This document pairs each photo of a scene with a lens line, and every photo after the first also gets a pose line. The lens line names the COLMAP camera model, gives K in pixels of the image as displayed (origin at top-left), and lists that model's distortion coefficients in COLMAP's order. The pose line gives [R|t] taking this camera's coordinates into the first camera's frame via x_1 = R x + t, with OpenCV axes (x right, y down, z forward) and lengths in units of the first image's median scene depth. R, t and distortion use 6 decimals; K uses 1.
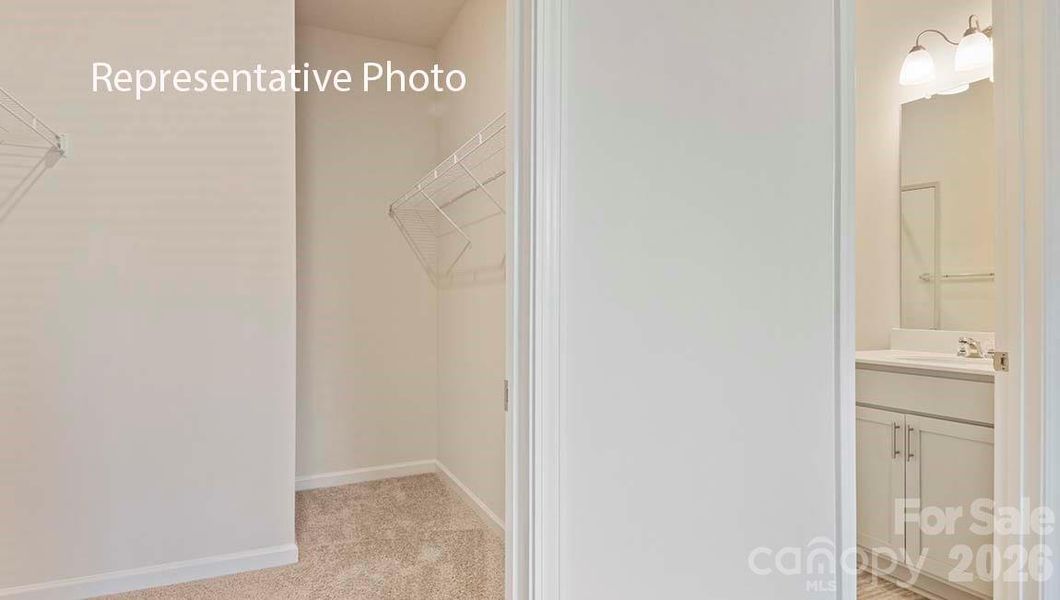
lens RADIAL K [[547.4, 0, 527.3], [0, 547.4, 303.6], [0, 0, 1]] dist [0.052584, -0.057524]
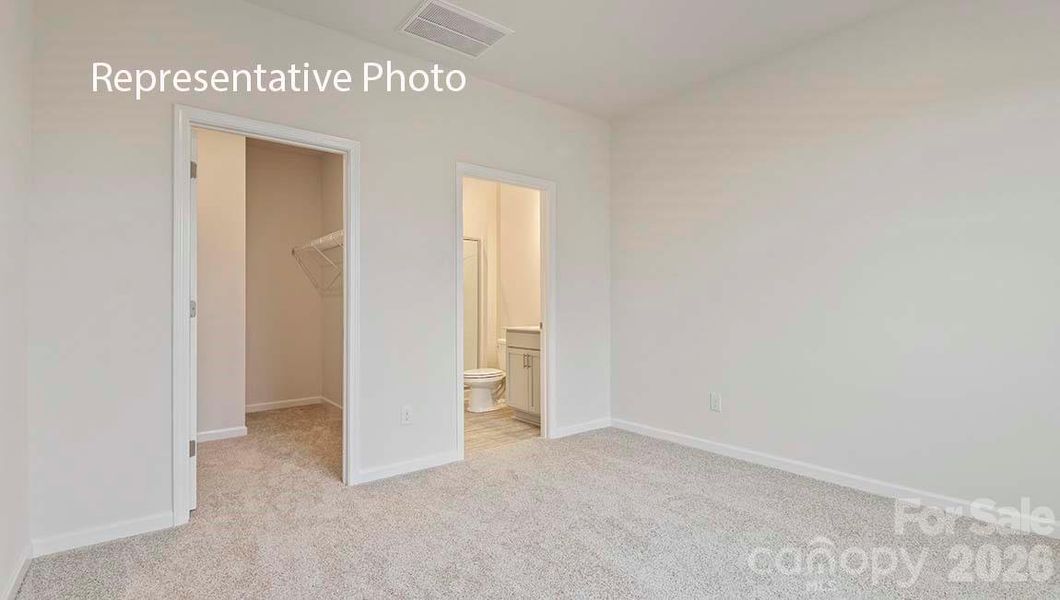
lens RADIAL K [[515.4, 0, 526.9], [0, 515.4, 303.4], [0, 0, 1]] dist [0.043748, -0.045428]
pose [[0.977984, -0.002562, 0.208665, 0.182316], [0.003873, 0.999975, -0.005875, 0.006250], [-0.208645, 0.006553, 0.977970, -1.053892]]
